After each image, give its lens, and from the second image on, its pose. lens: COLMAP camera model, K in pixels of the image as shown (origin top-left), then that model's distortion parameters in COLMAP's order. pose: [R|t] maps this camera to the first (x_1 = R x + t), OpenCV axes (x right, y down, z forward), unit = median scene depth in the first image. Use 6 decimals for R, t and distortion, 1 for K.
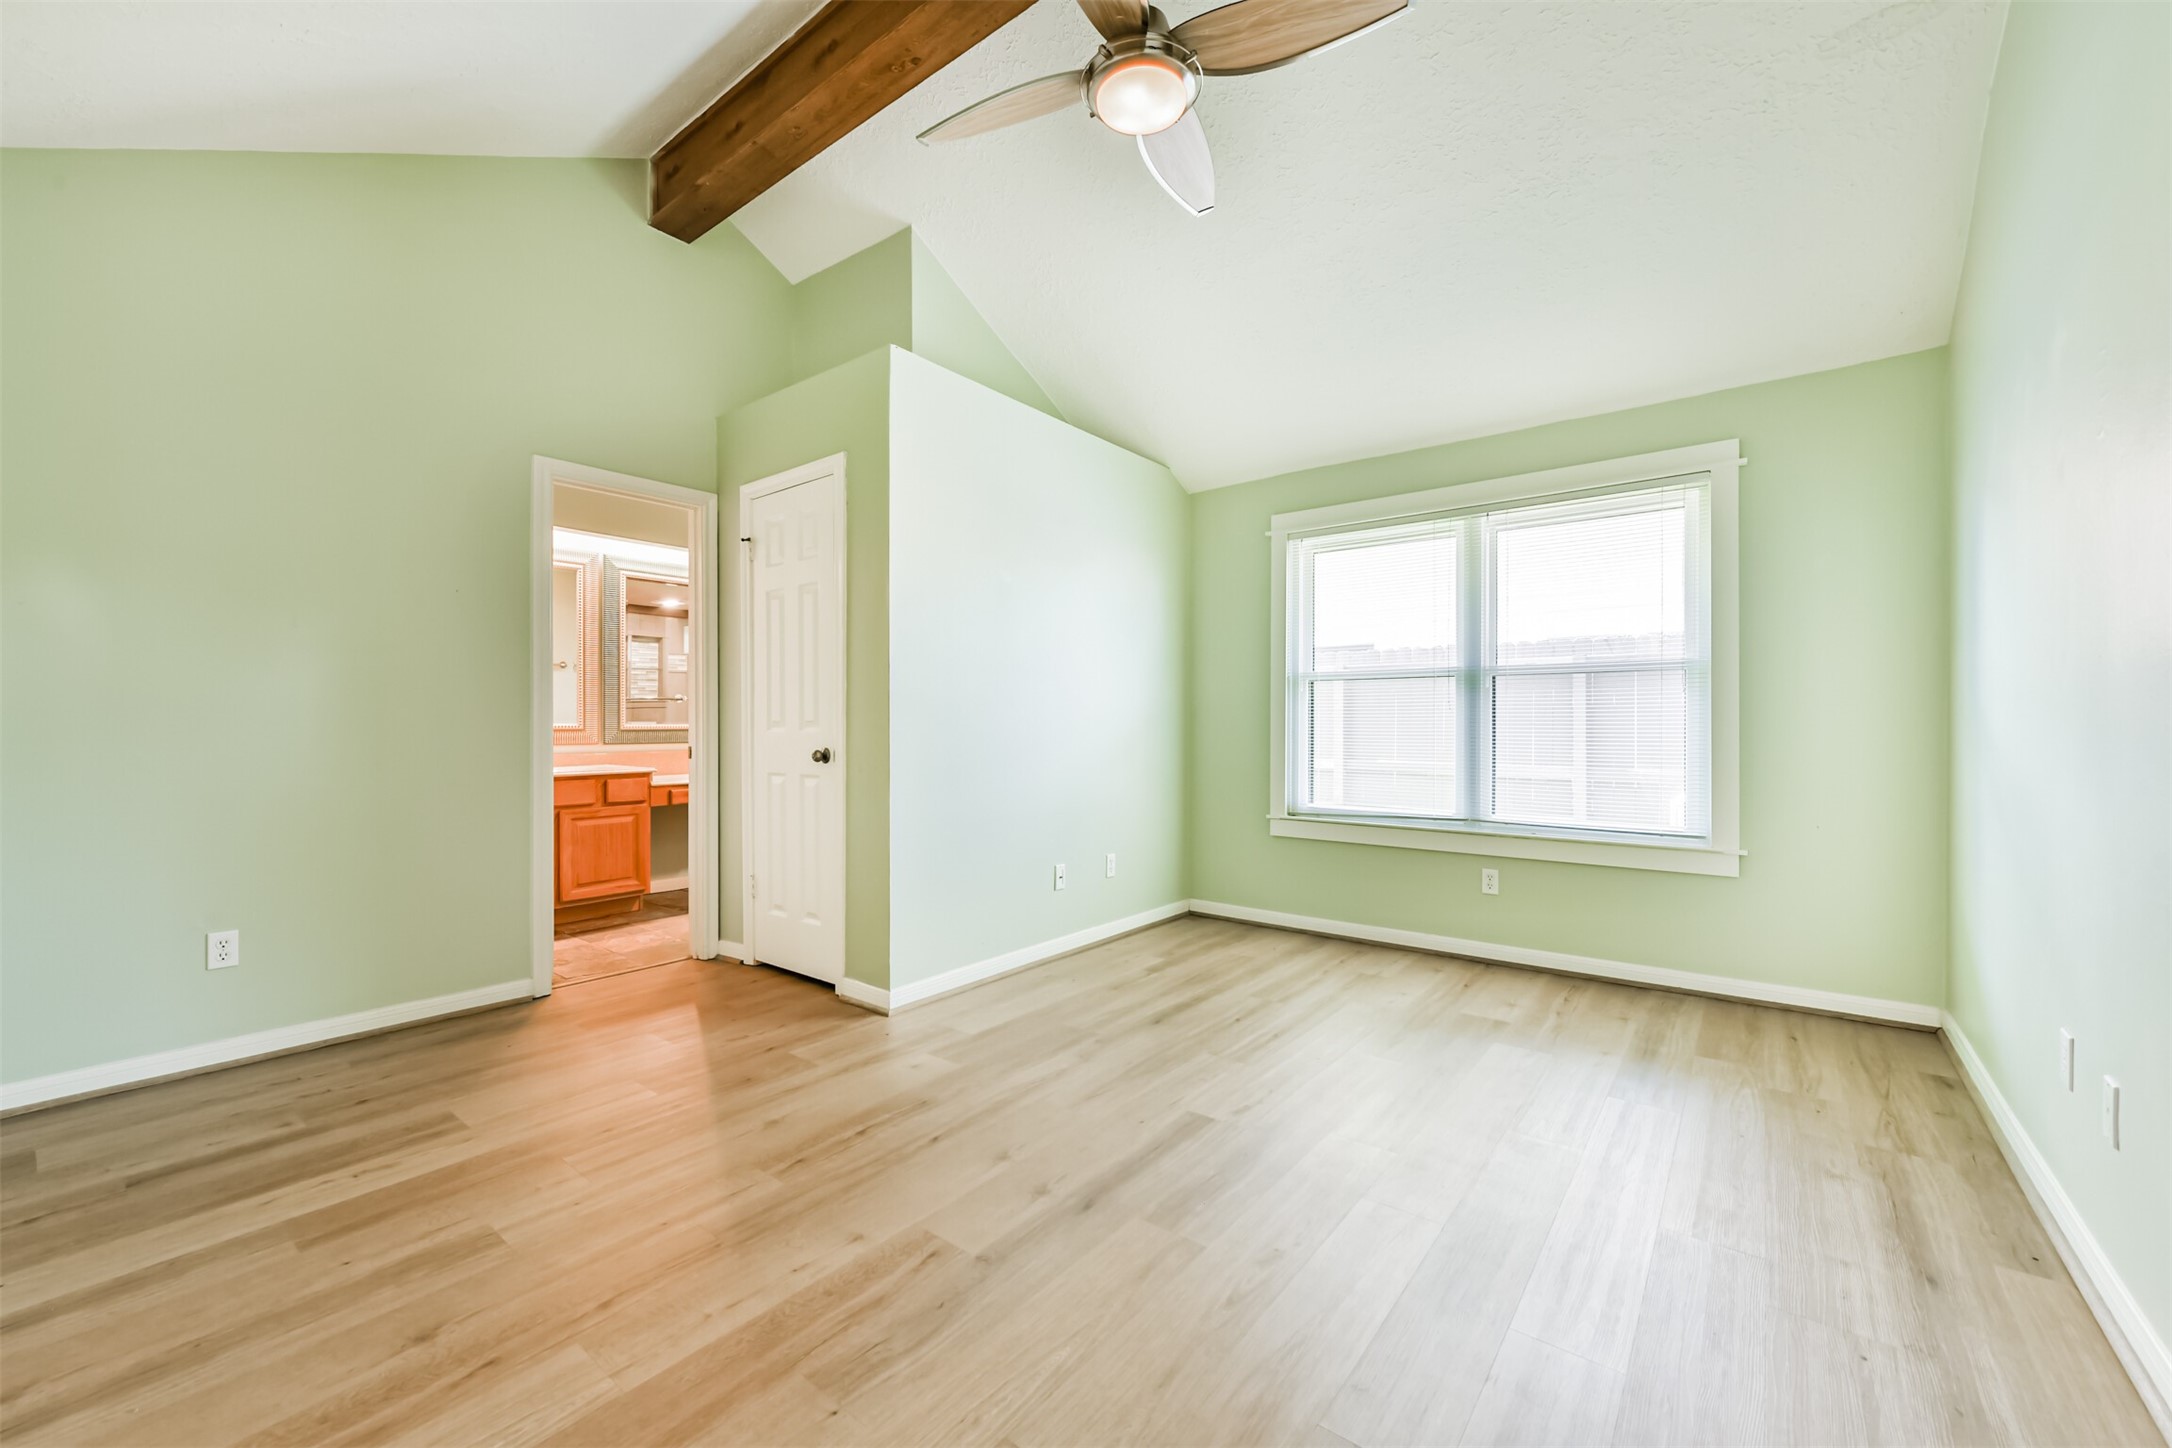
lens RADIAL K [[855.3, 0, 1095.3], [0, 855.3, 718.1], [0, 0, 1]] dist [0.001275, 0.000401]
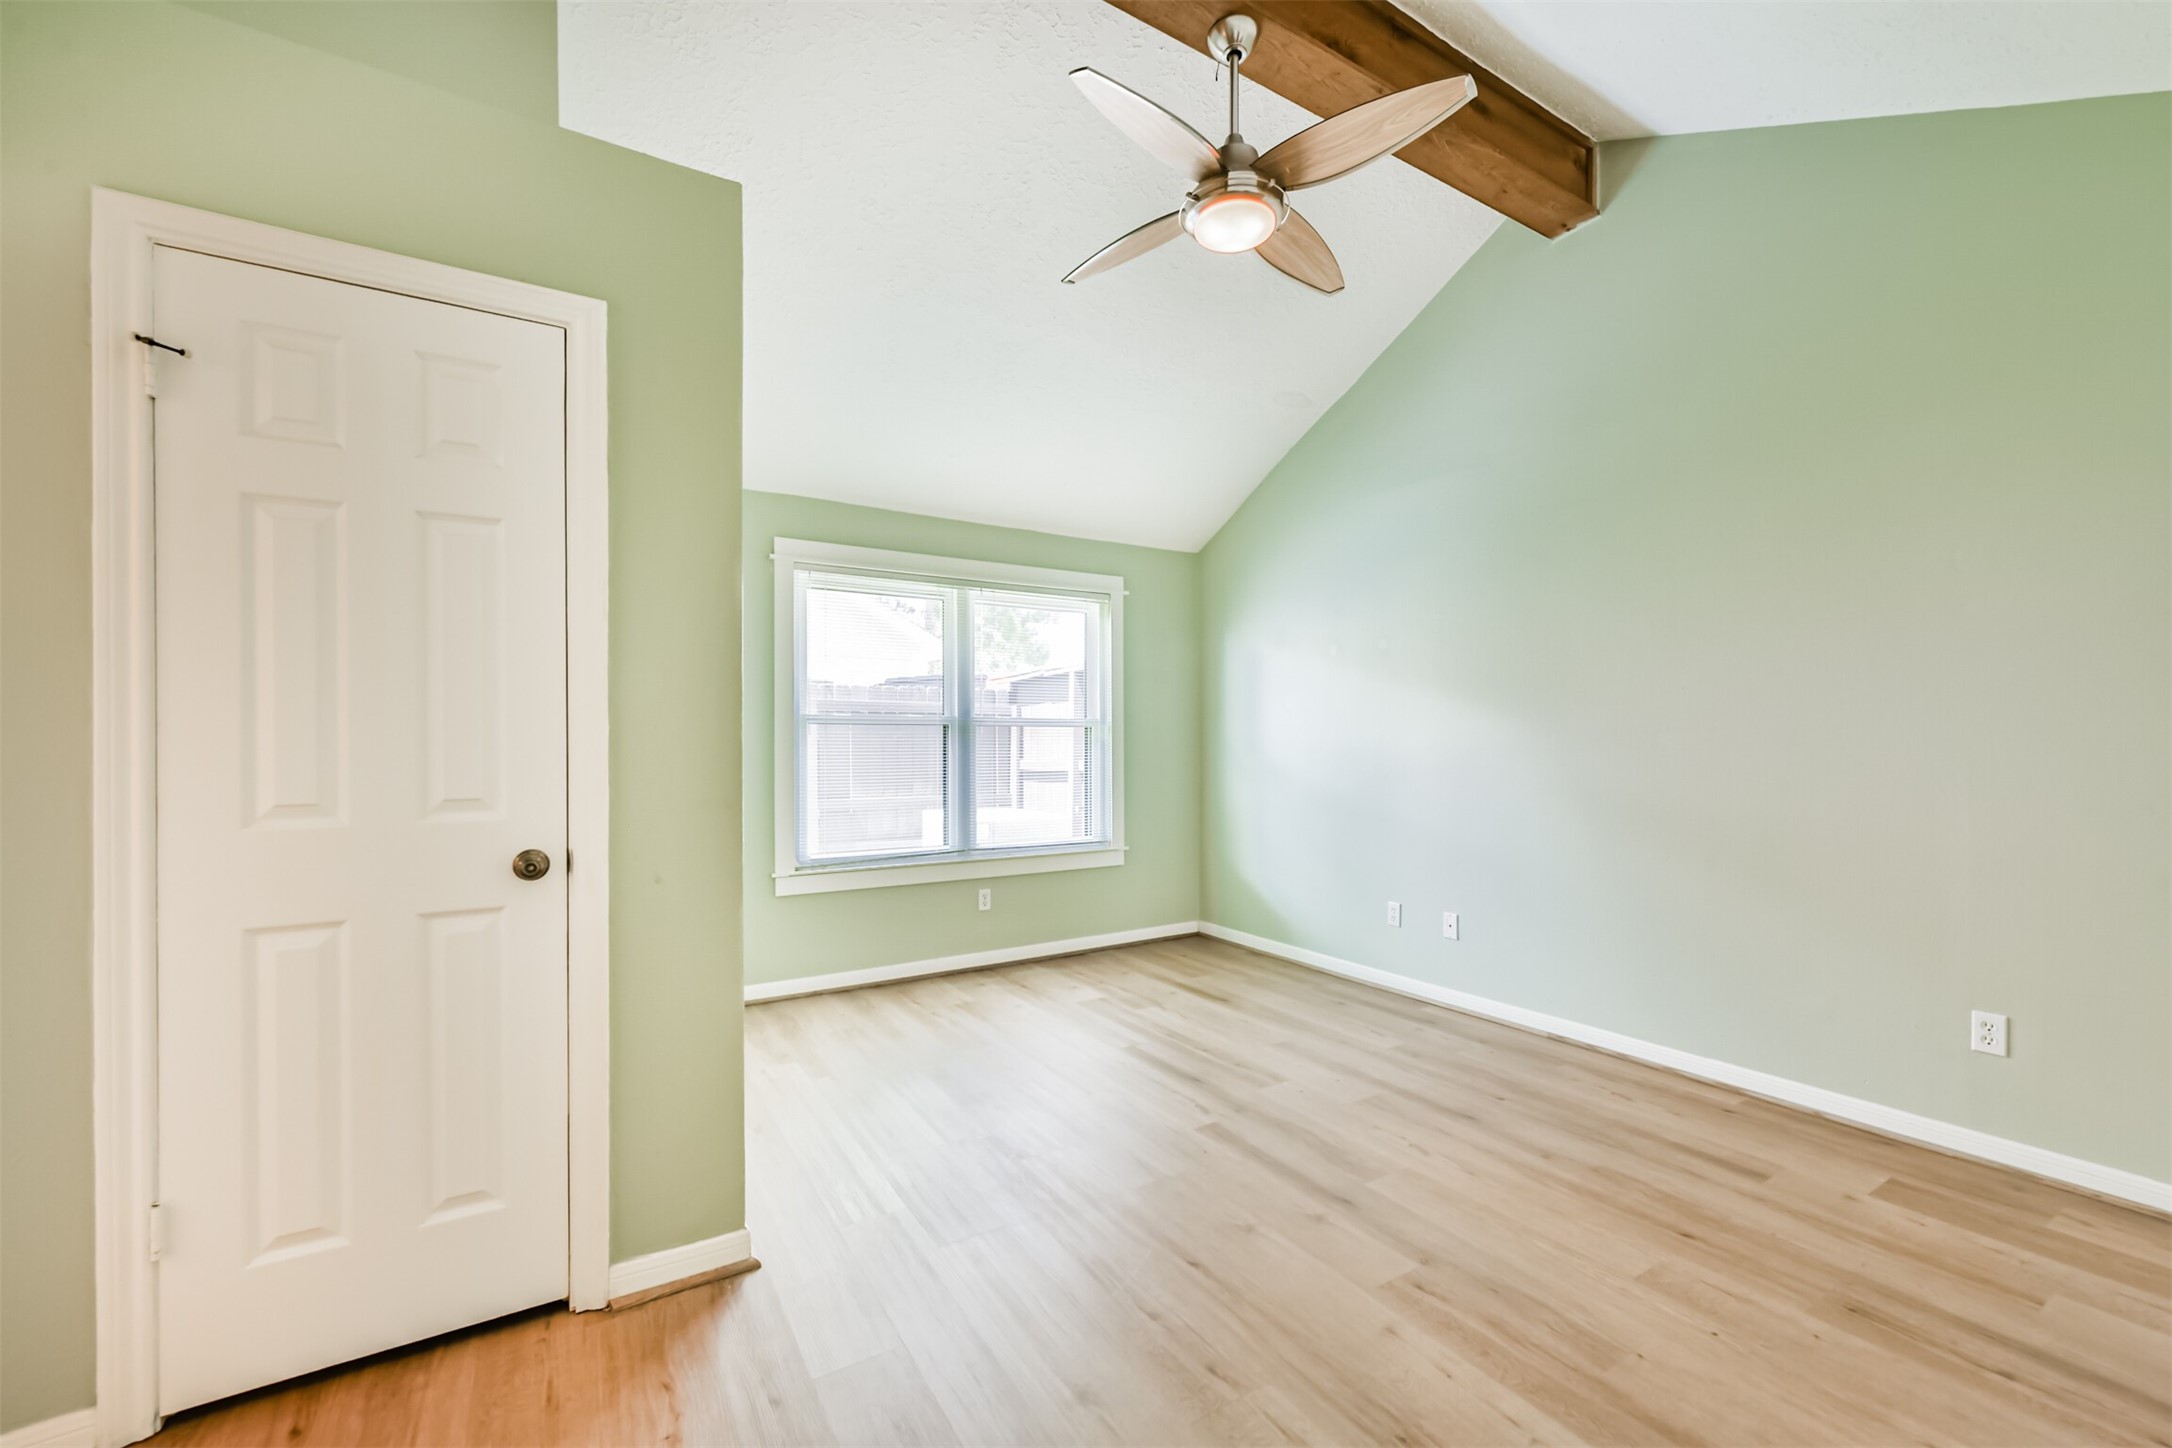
lens RADIAL K [[855.3, 0, 1090.4], [0, 855.3, 736.6], [0, 0, 1]] dist [0.001275, 0.000401]
pose [[0.351543, 0.007688, 0.936140, -0.689456], [-0.001292, 0.999969, -0.007727, -0.030067], [-0.936171, 0.001507, 0.351542, 0.513817]]
